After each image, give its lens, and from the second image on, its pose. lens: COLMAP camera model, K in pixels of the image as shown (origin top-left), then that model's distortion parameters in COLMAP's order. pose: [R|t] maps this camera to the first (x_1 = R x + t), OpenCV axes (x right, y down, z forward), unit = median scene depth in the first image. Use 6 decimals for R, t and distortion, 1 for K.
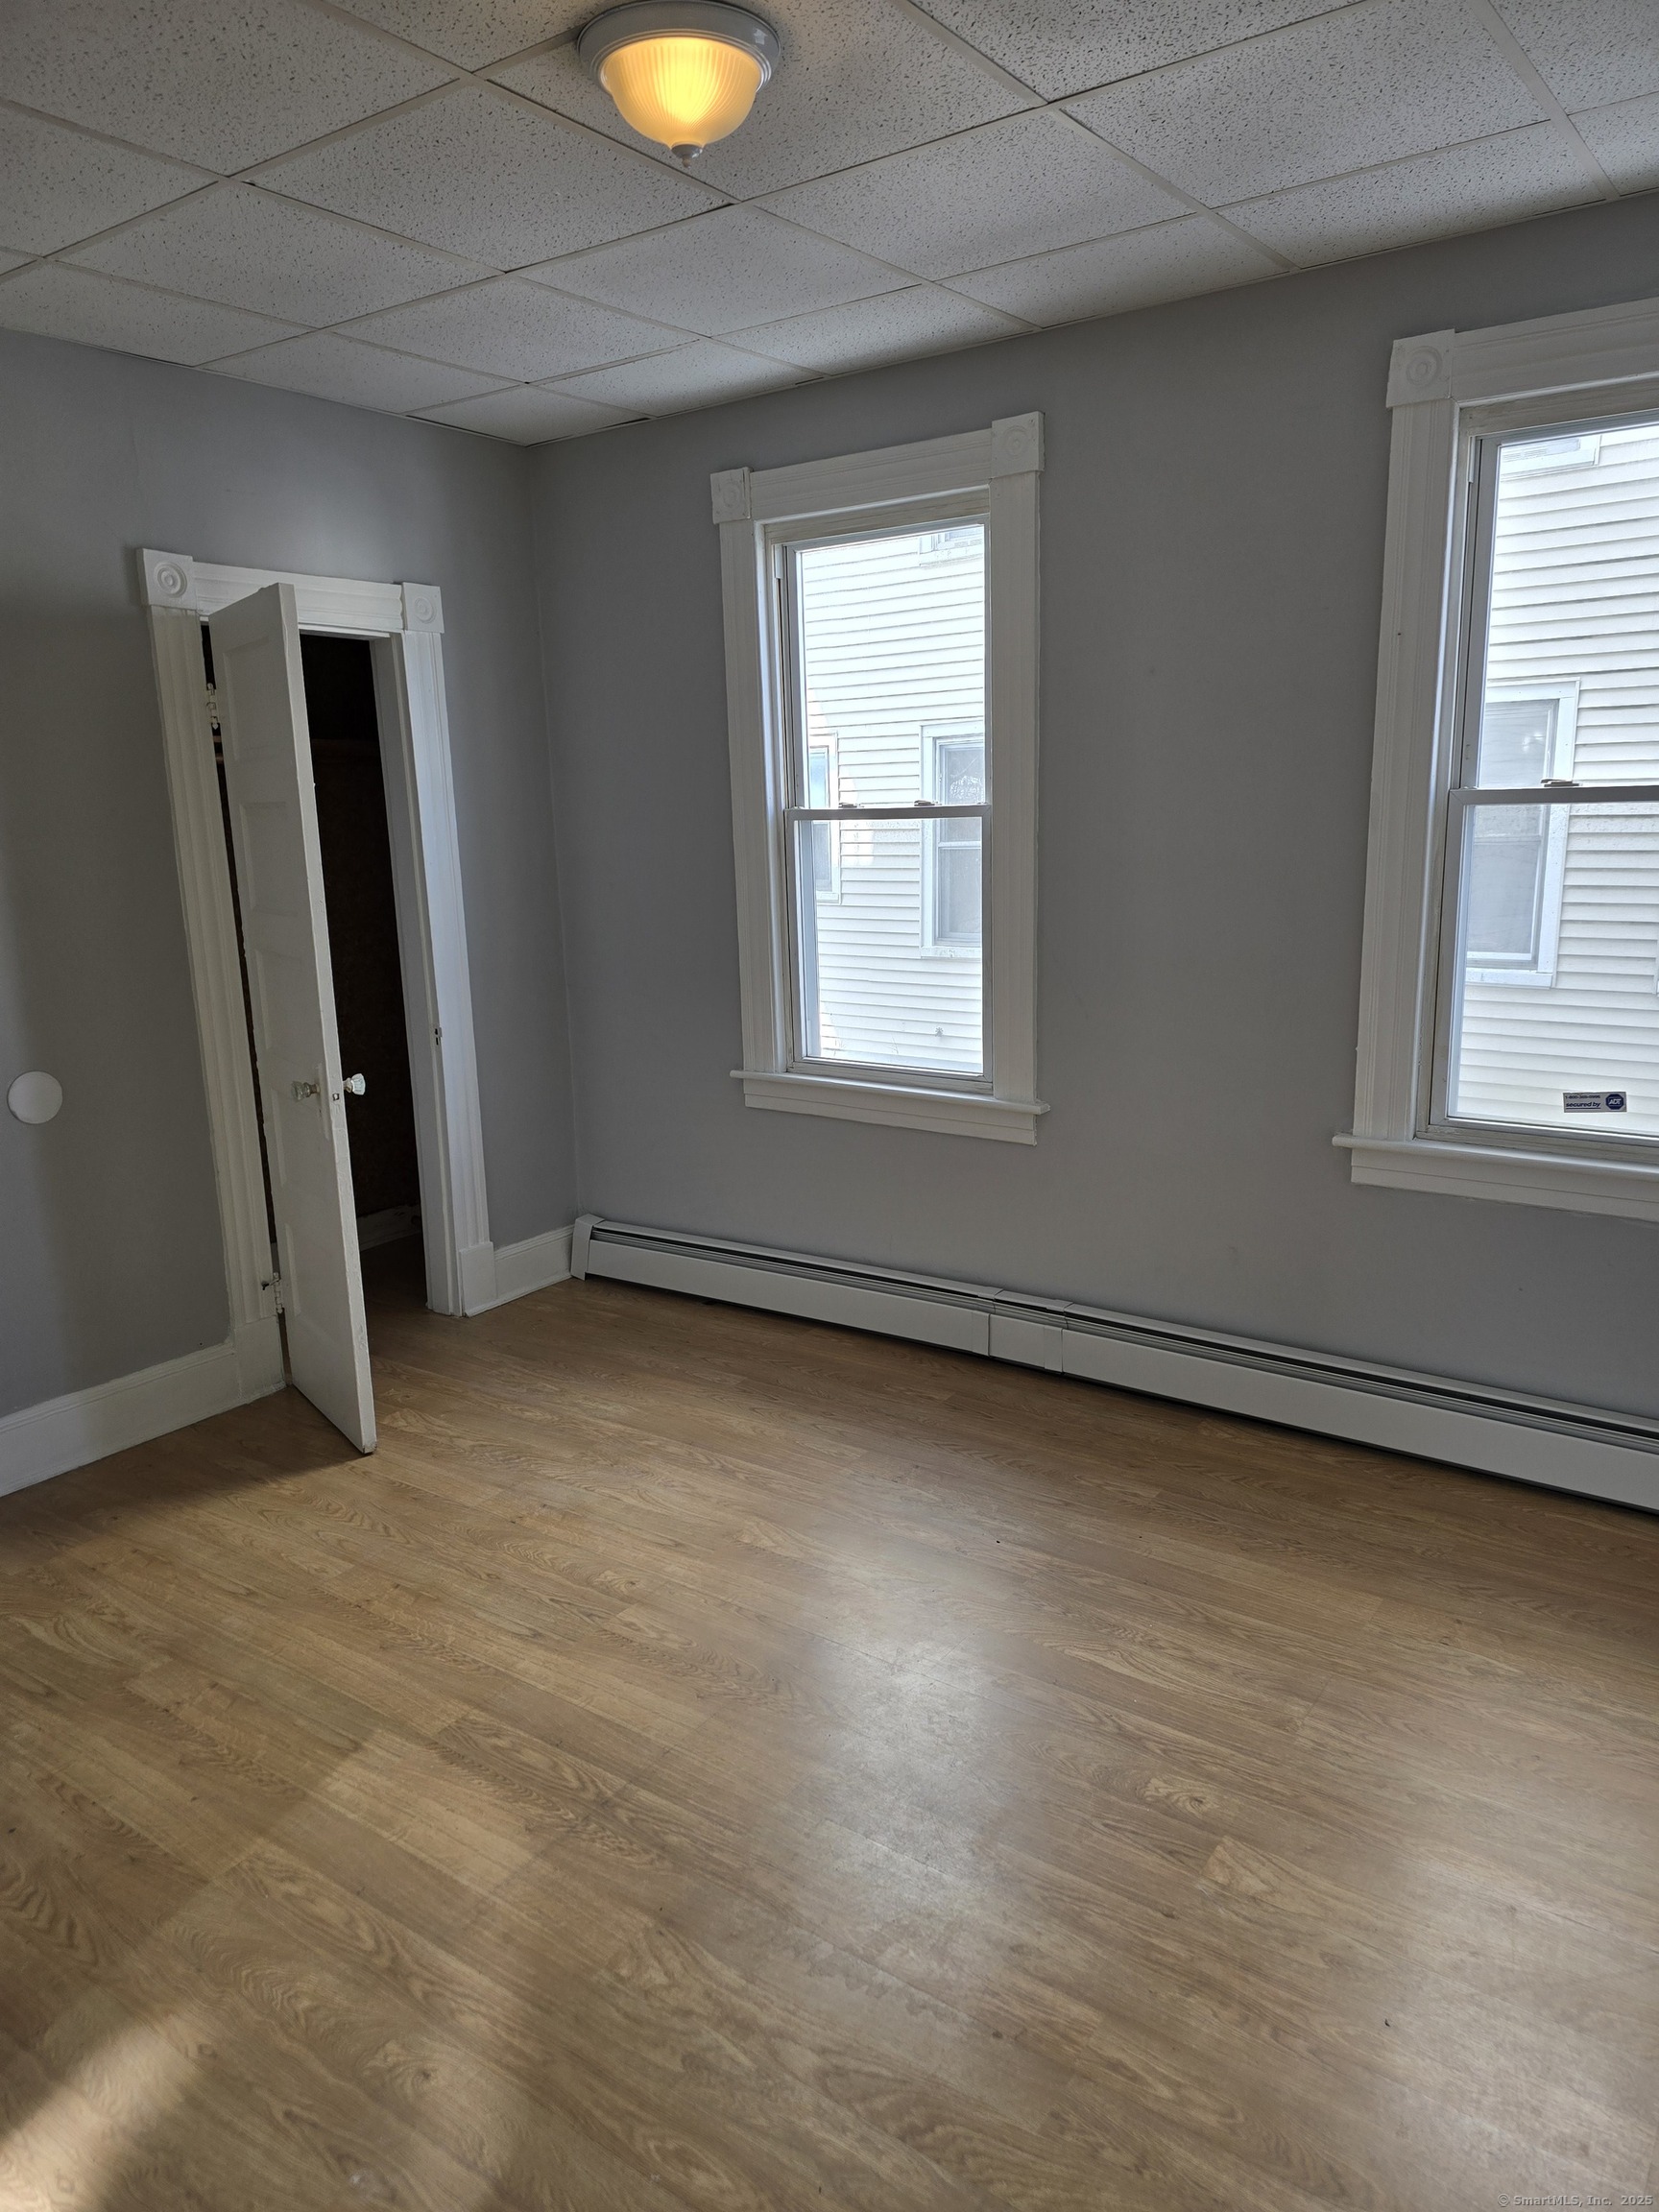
lens RADIAL K [[1538.0, 0, 829.5], [0, 1538.0, 1106.0], [0, 0, 1]] dist [0.116893, -0.077466]
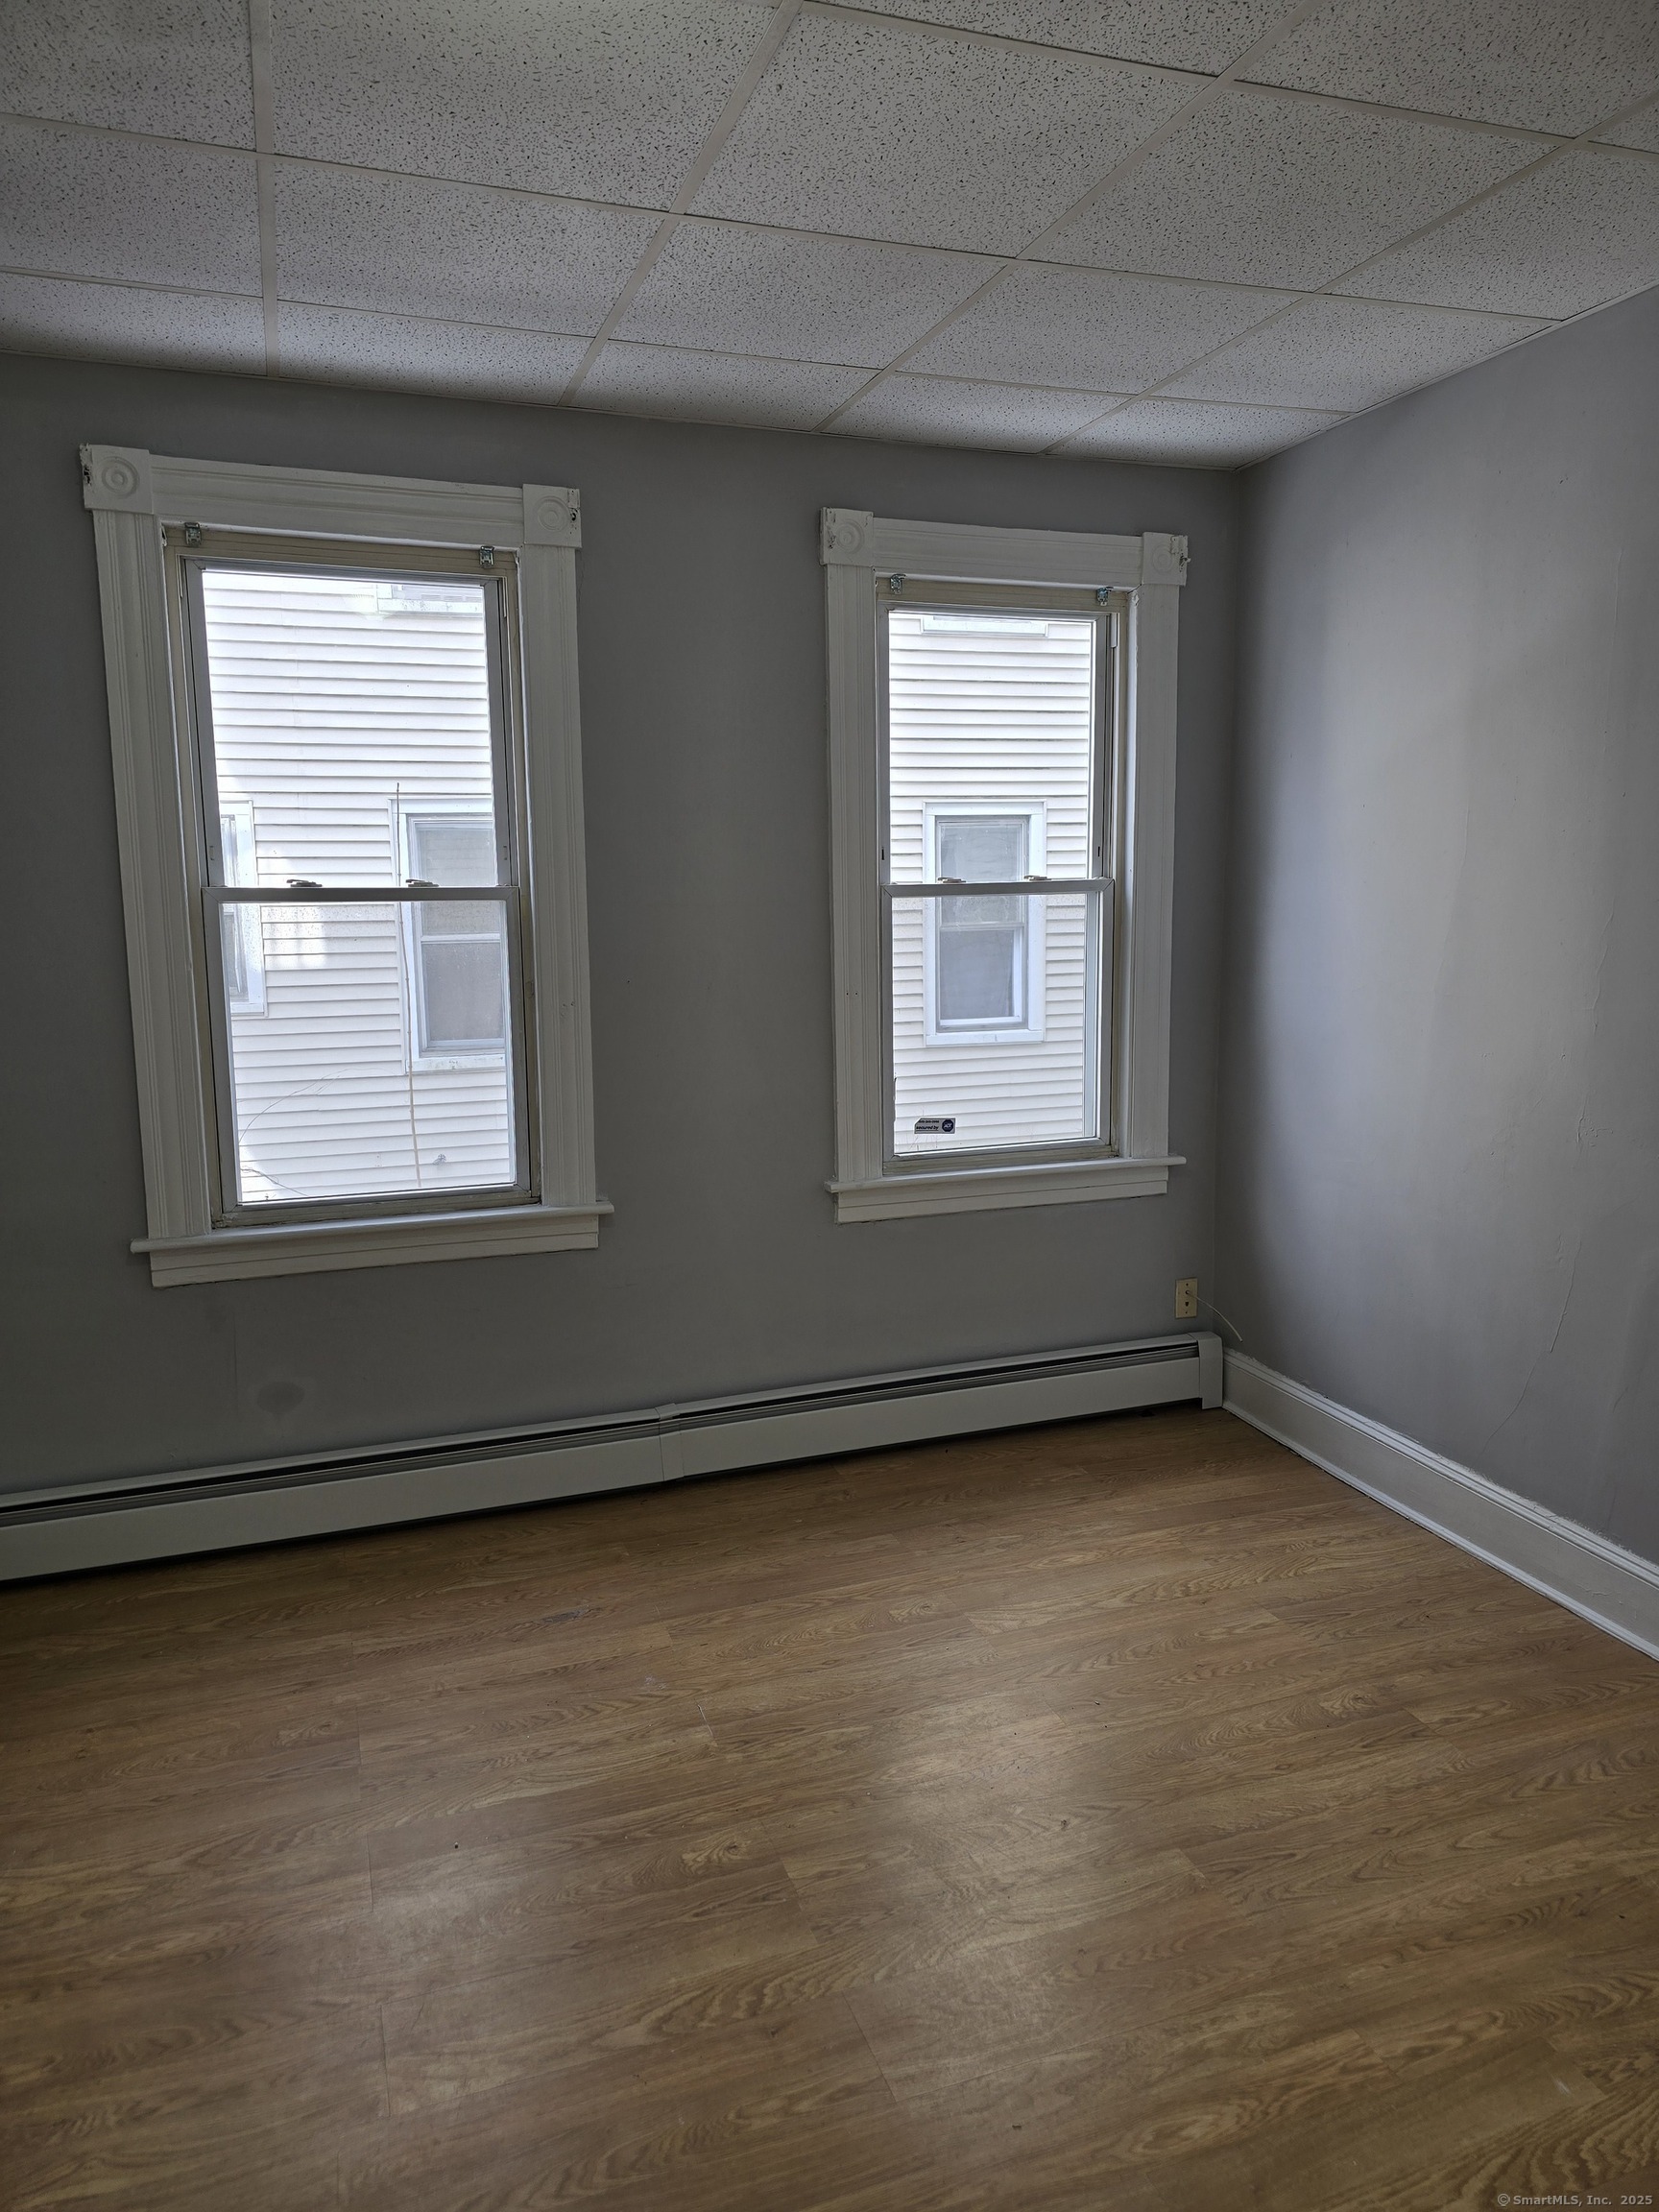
lens RADIAL K [[1475.4, 0, 829.5], [0, 1475.4, 1106.0], [0, 0, 1]] dist [0.030763, 0.062775]
pose [[0.573302, -0.112952, 0.811521, -0.357259], [0.157764, 0.987136, 0.025942, -0.042886], [-0.804012, 0.113157, 0.583747, 0.243708]]
